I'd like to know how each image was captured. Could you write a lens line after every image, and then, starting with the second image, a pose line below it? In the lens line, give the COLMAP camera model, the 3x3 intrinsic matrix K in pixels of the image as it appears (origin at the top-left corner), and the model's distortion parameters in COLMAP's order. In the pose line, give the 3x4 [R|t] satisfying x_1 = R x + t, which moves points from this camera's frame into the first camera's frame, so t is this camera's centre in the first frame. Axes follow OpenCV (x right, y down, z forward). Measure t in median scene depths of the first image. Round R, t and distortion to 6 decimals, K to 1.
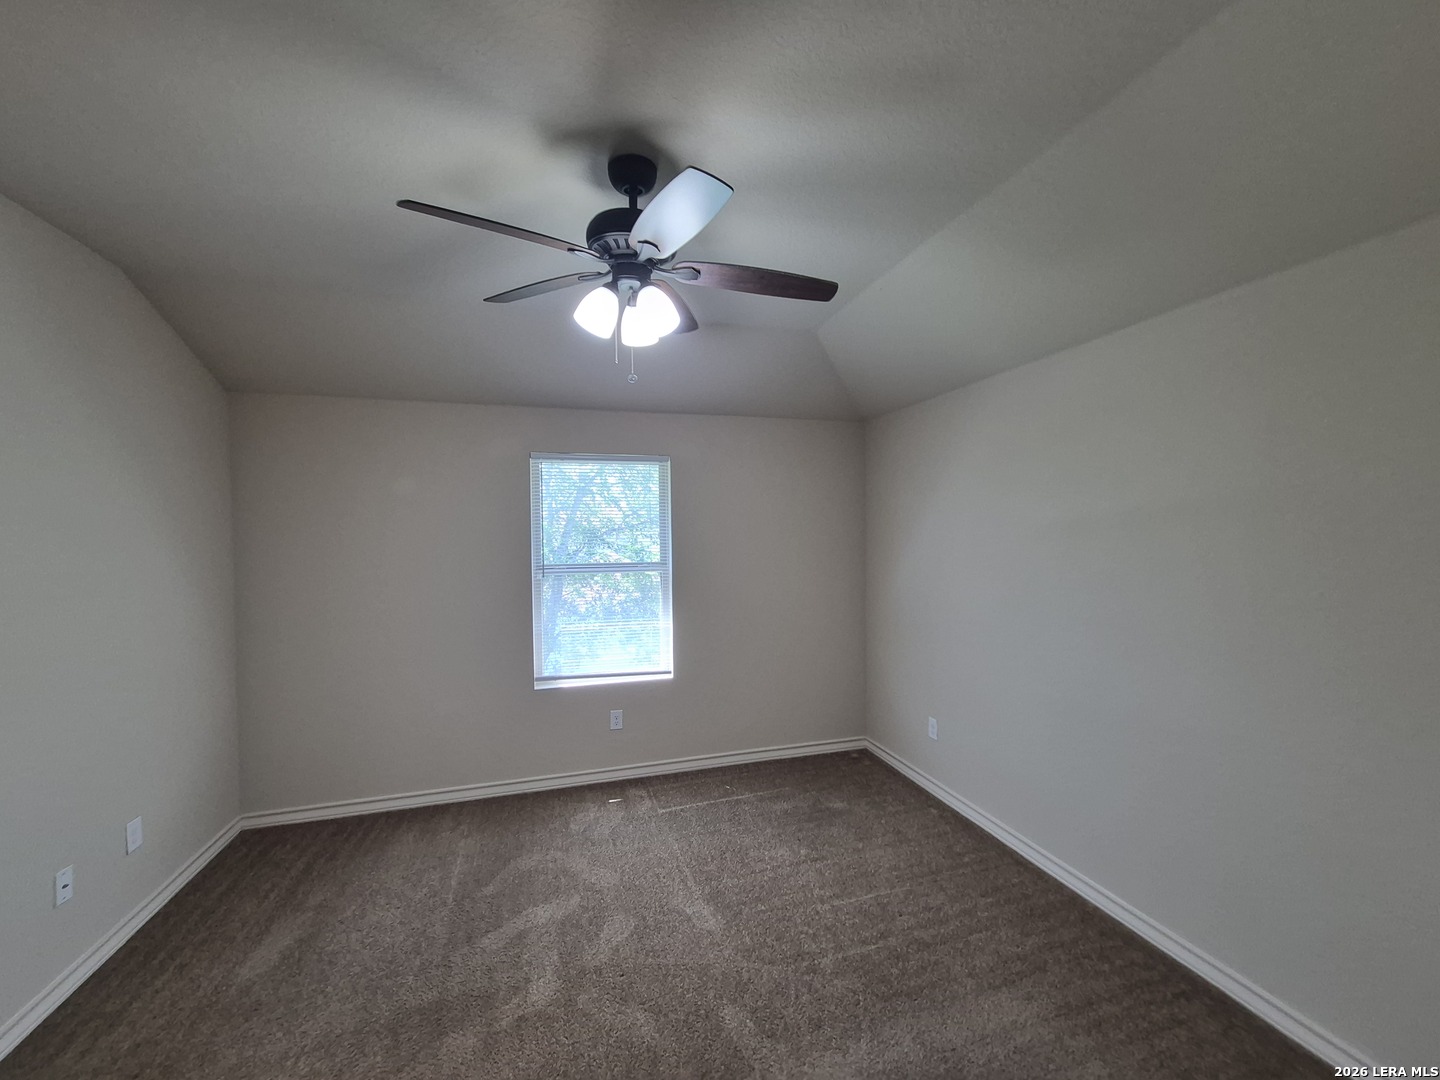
lens RADIAL K [[564.8, 0, 711.1], [0, 564.8, 544.9], [0, 0, 1]] dist [0.006510, -0.000360]
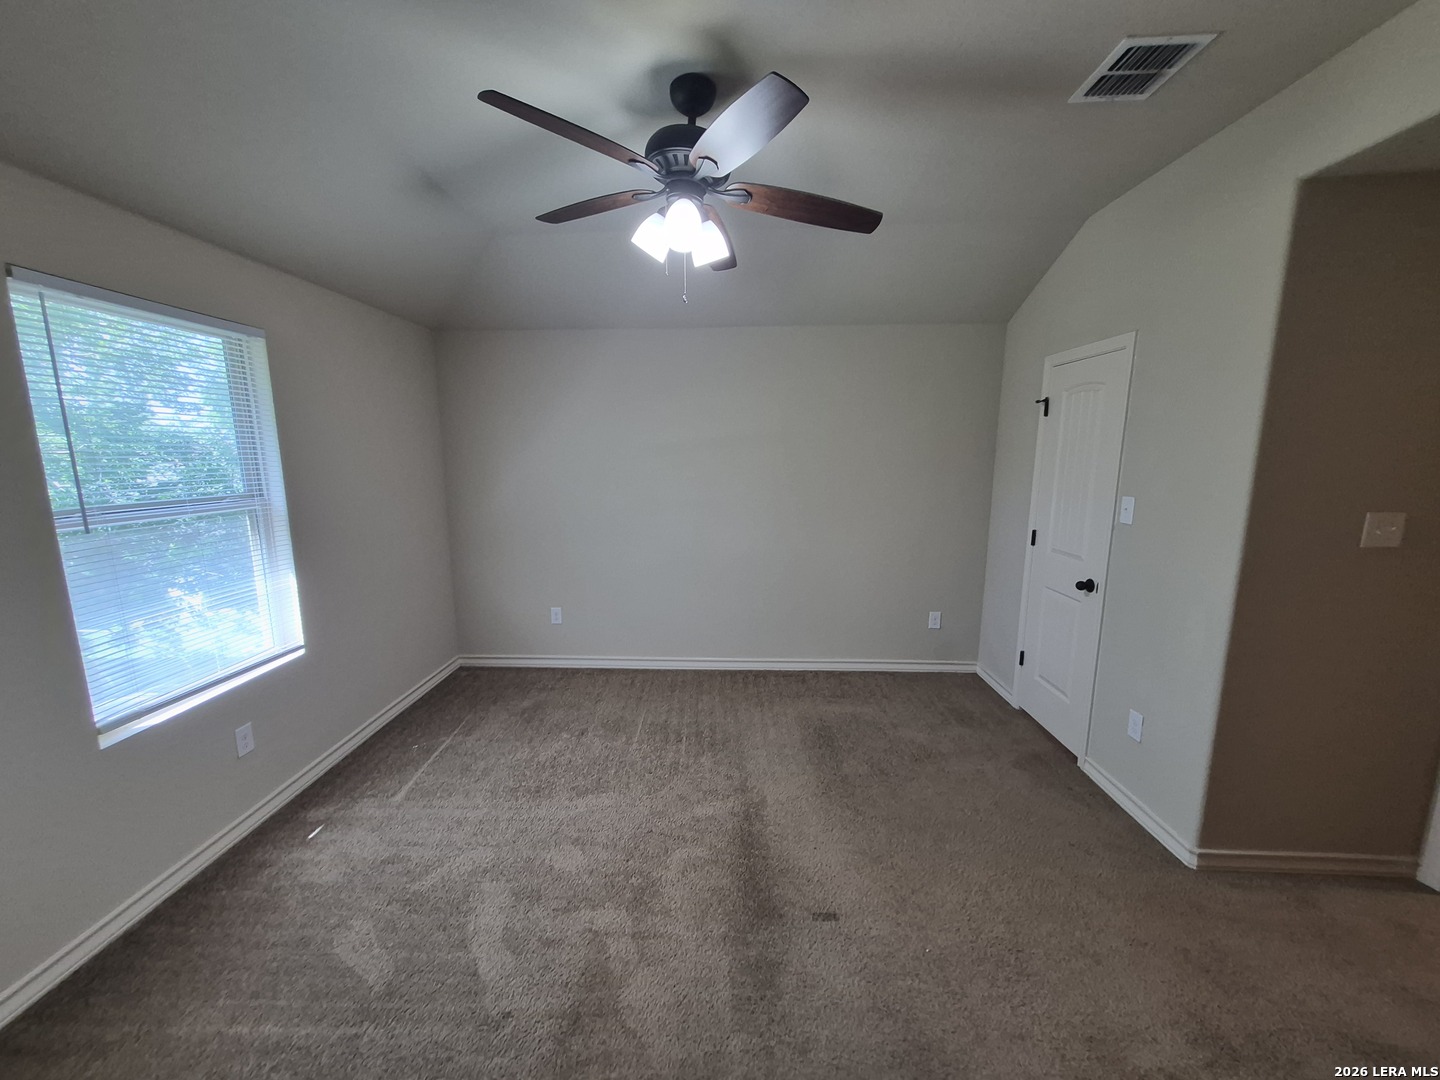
lens RADIAL K [[574.3, 0, 692.8], [0, 574.3, 545.8], [0, 0, 1]] dist [0.000068, -0.000051]
pose [[0.332417, -0.148430, 0.931379, -0.654857], [0.029199, 0.988684, 0.147141, 0.007687], [-0.942680, -0.021717, 0.332990, 0.338814]]
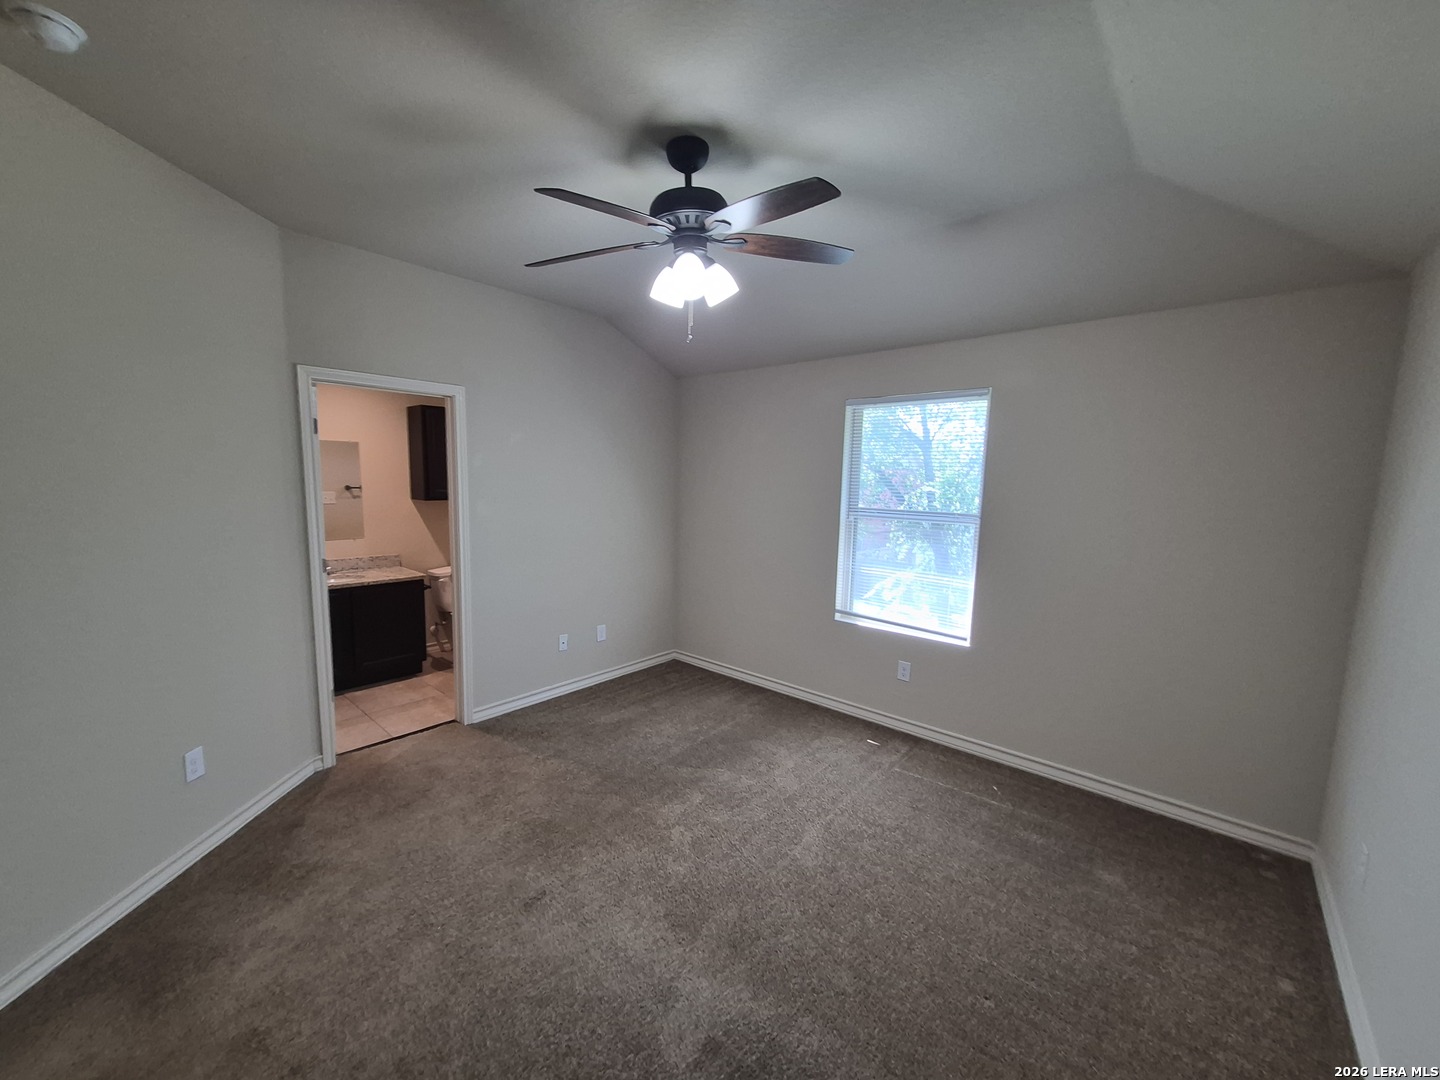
lens RADIAL K [[564.8, 0, 711.1], [0, 564.8, 544.9], [0, 0, 1]] dist [0.006510, -0.000360]
pose [[0.537707, 0.121937, -0.834268, 0.500407], [-0.043549, 0.992183, 0.116950, -0.007802], [0.842006, -0.026553, 0.538814, 0.224214]]
